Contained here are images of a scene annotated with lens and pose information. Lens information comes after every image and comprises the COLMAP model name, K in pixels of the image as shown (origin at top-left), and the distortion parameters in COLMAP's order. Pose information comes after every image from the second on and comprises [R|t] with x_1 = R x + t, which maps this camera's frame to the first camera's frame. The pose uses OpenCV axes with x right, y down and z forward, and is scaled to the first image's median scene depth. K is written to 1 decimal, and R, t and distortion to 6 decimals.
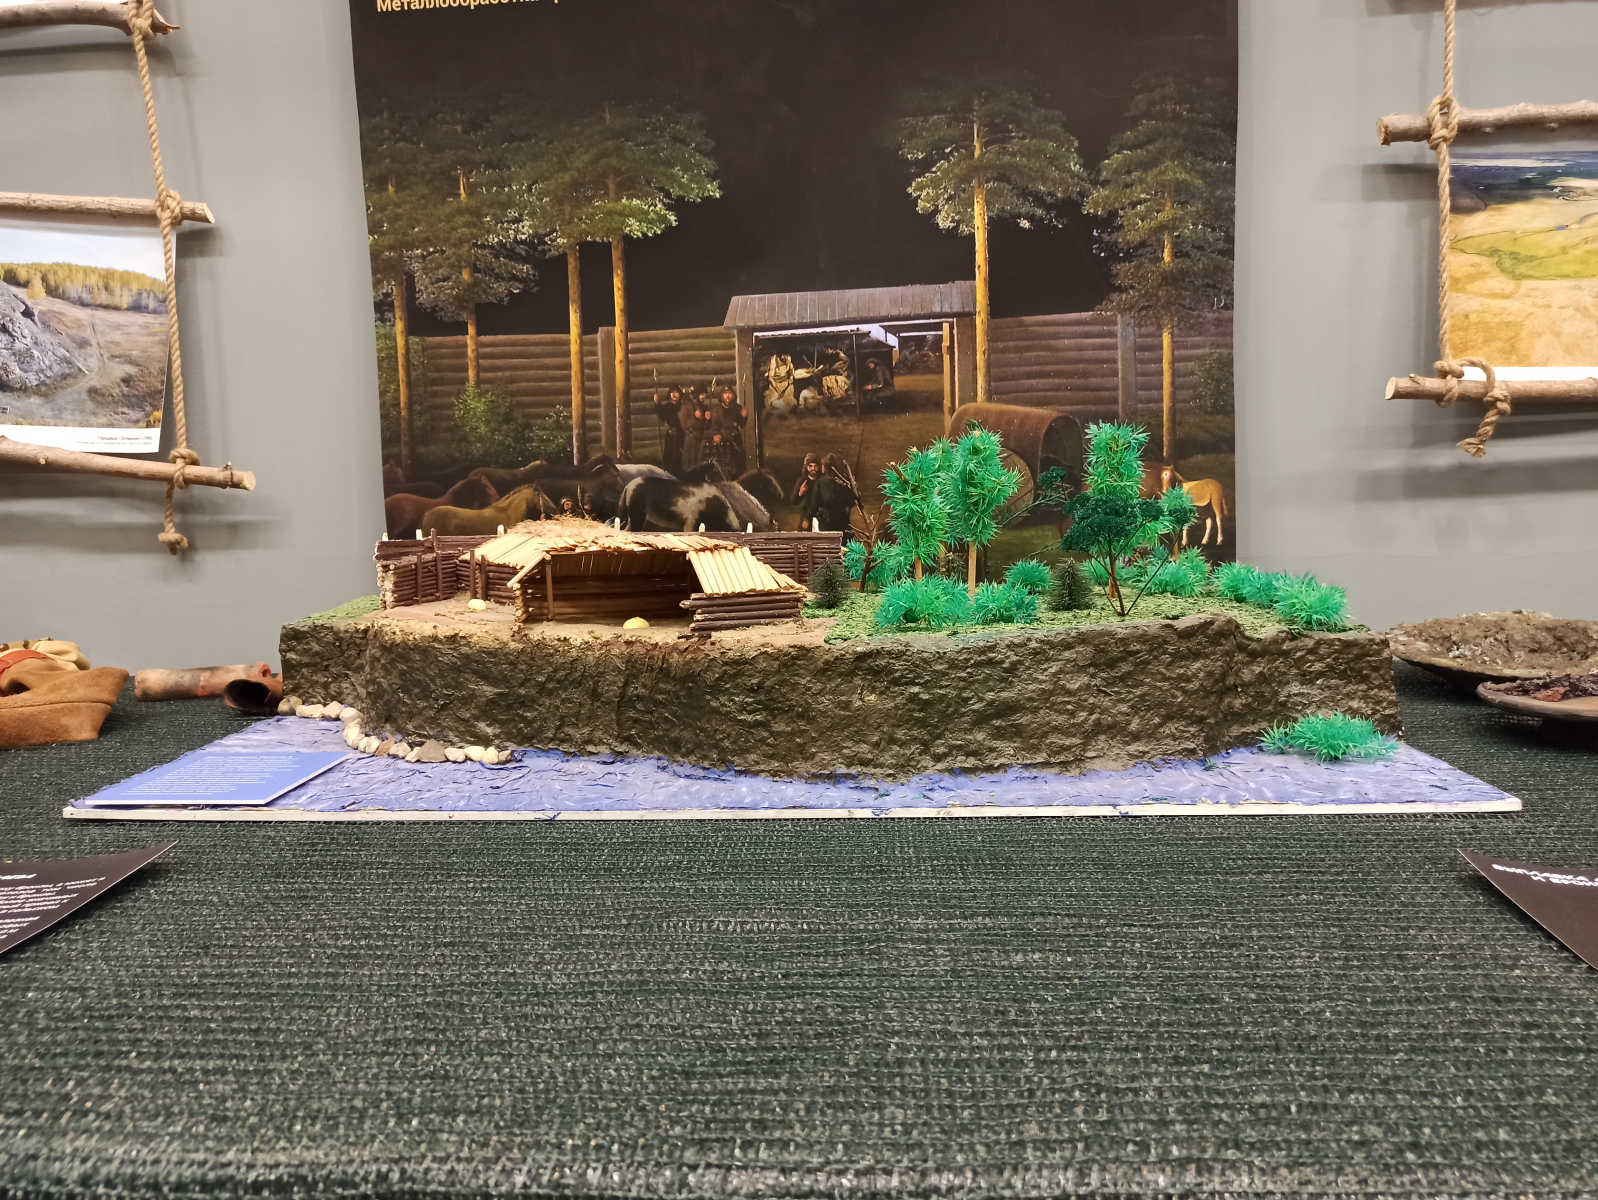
lens RADIAL K [[1196.9, 0, 795.3], [0, 1196.9, 602.6], [0, 0, 1]] dist [0.023681, -0.009194]
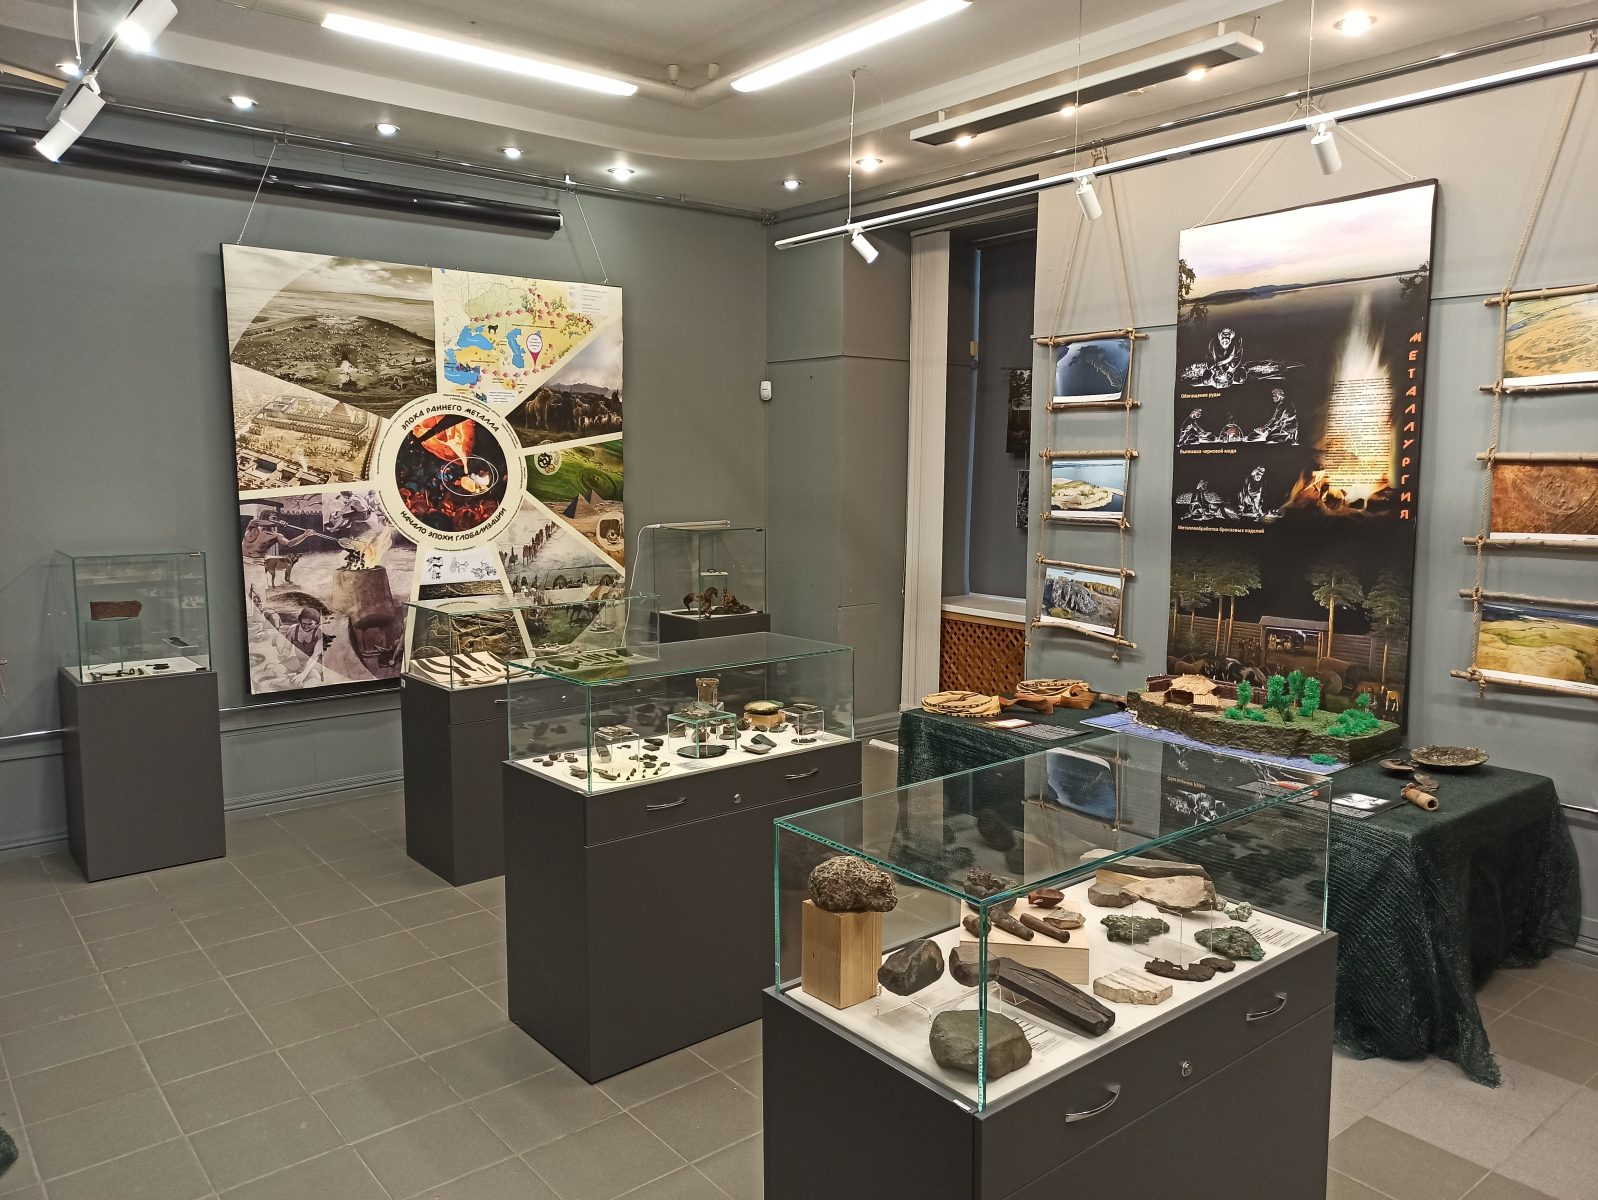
lens RADIAL K [[1162.9, 0, 799.0], [0, 1162.9, 592.8], [0, 0, 1]] dist [0.079879, -0.102319]
pose [[0.684431, 0.107163, -0.721159, 1.516037], [-0.104075, 0.993370, 0.048837, -0.355762], [0.721611, 0.041629, 0.691046, -2.393531]]
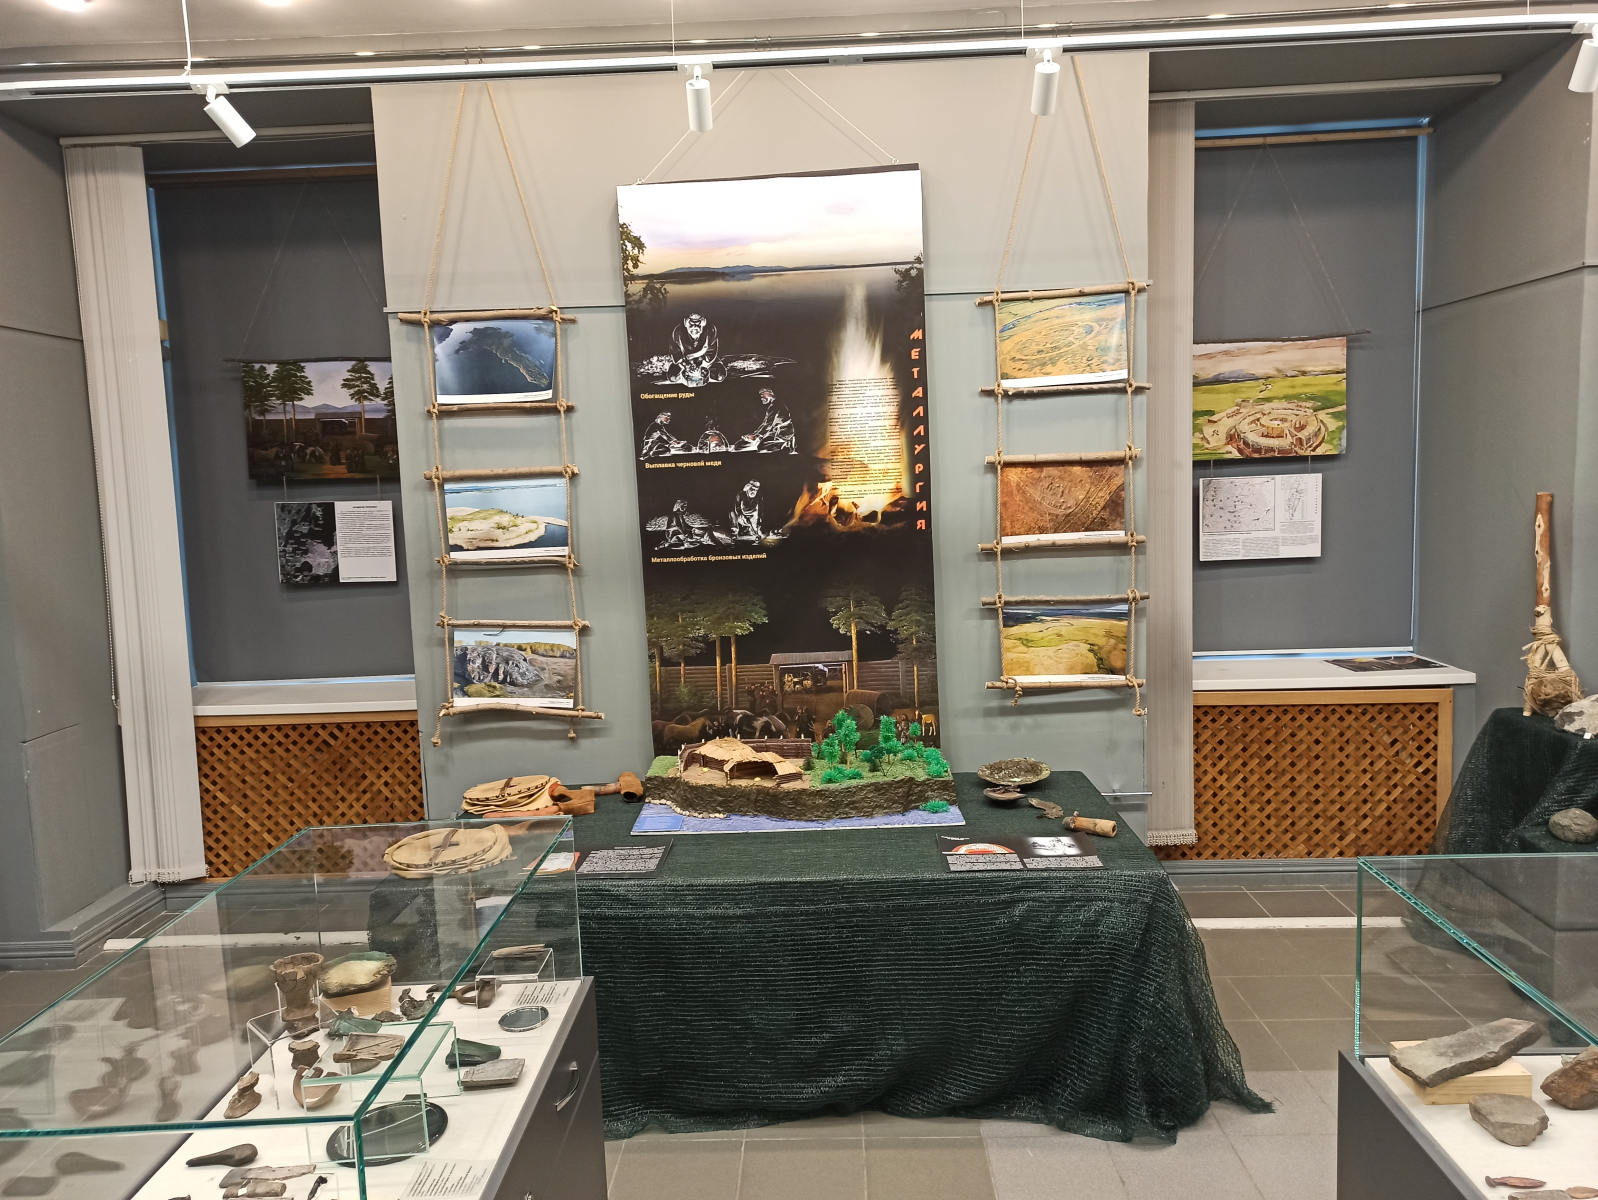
lens RADIAL K [[1162.9, 0, 799.0], [0, 1162.9, 592.8], [0, 0, 1]] dist [0.079879, -0.102319]
pose [[0.998942, -0.017542, 0.042507, -0.108282], [0.018289, 0.999684, -0.017251, -0.364413], [-0.042191, 0.018010, 0.998947, -1.937353]]
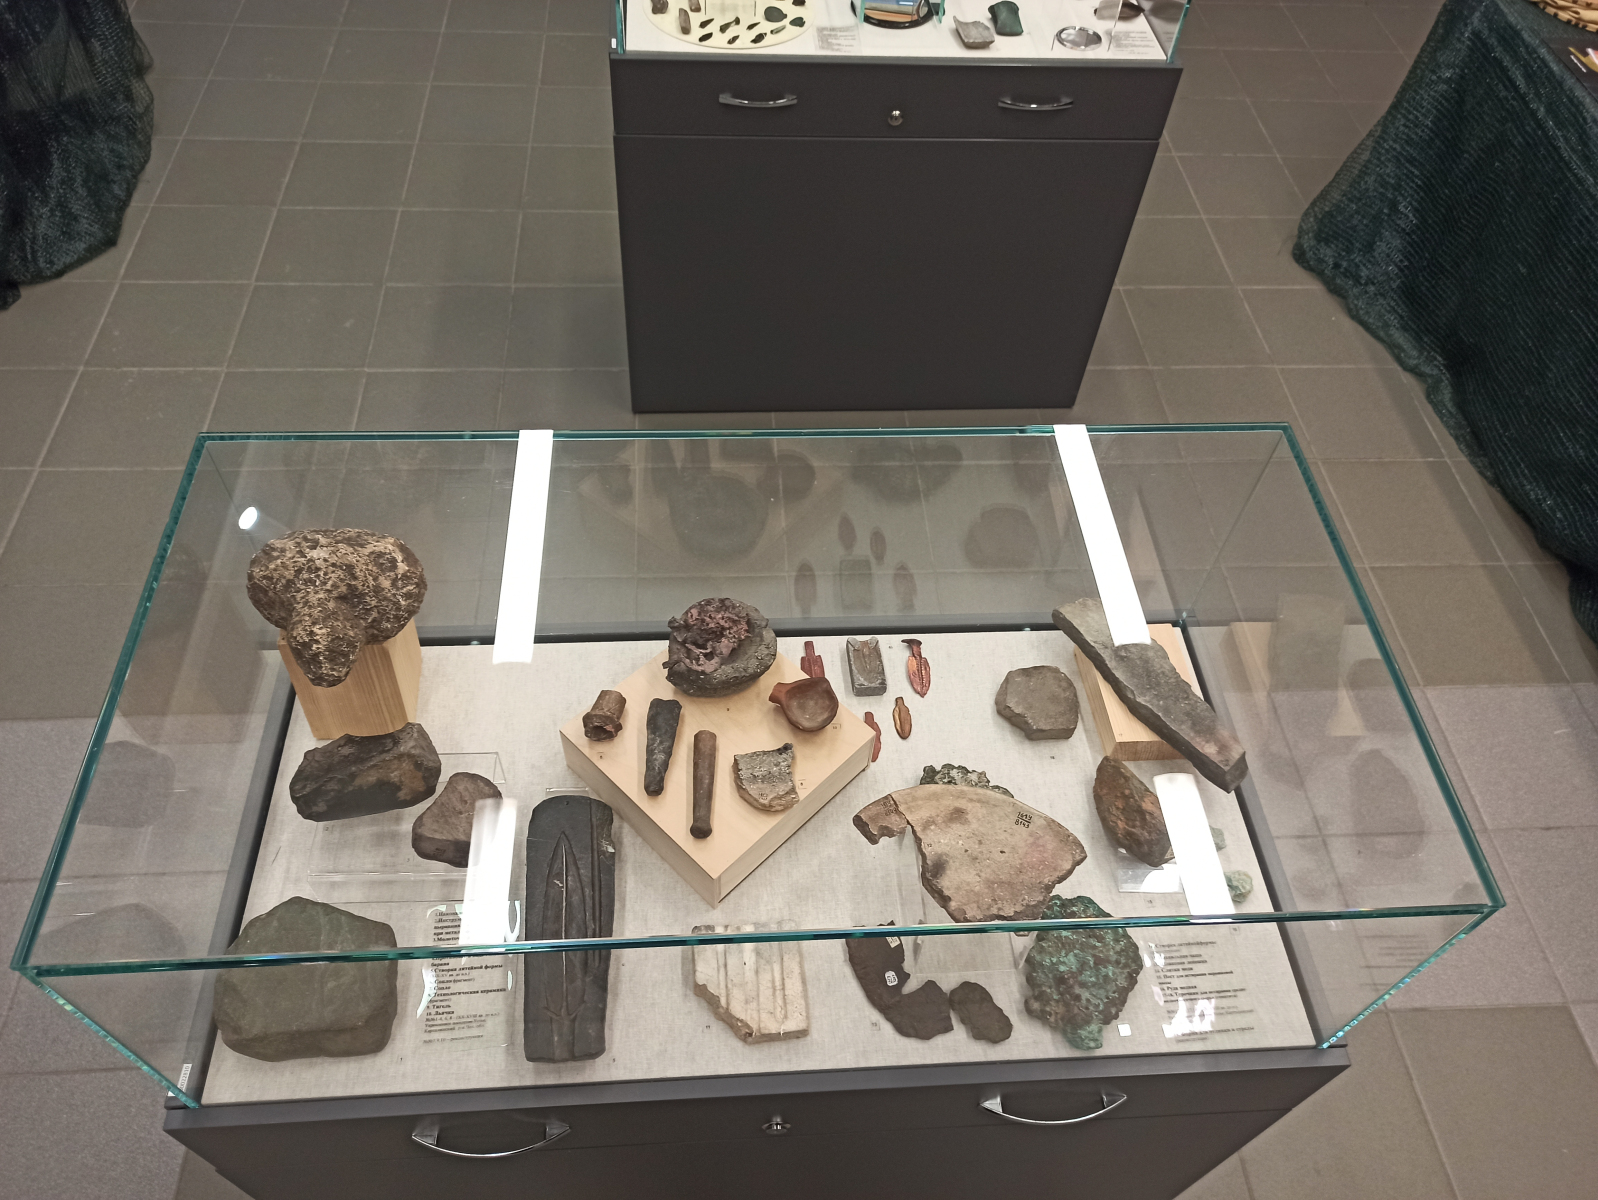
lens RADIAL K [[1169.3, 0, 799.0], [0, 1169.3, 600.0], [0, 0, 1]] dist [0.025689, -0.014462]
pose [[0.130881, 0.802692, -0.581855, 1.041714], [-0.173973, 0.596392, 0.783614, -0.583192], [0.976014, -0.001333, 0.217703, -1.191251]]
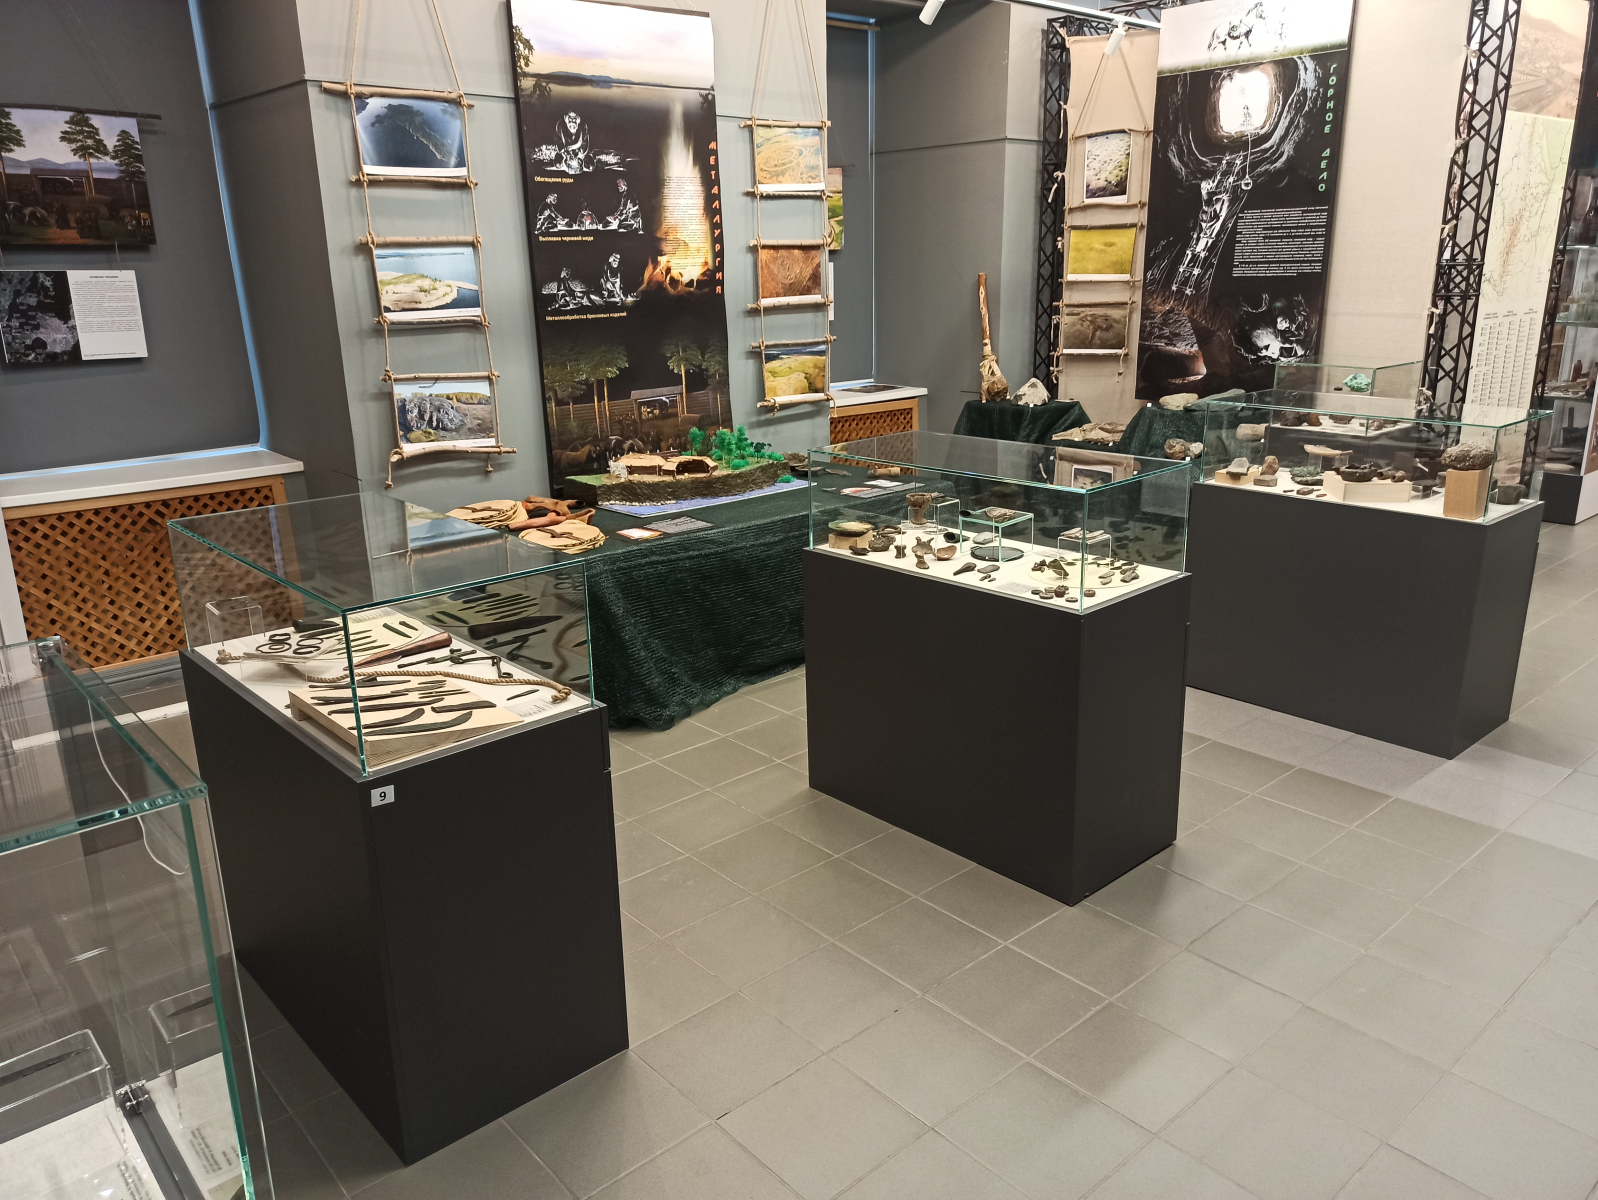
lens RADIAL K [[1169.3, 0, 799.0], [0, 1169.3, 600.0], [0, 0, 1]] dist [0.025689, -0.014462]
pose [[0.697309, -0.191554, 0.690701, -2.496296], [0.086860, 0.979109, 0.183849, -0.248853], [-0.711489, -0.068205, 0.699380, -2.158209]]
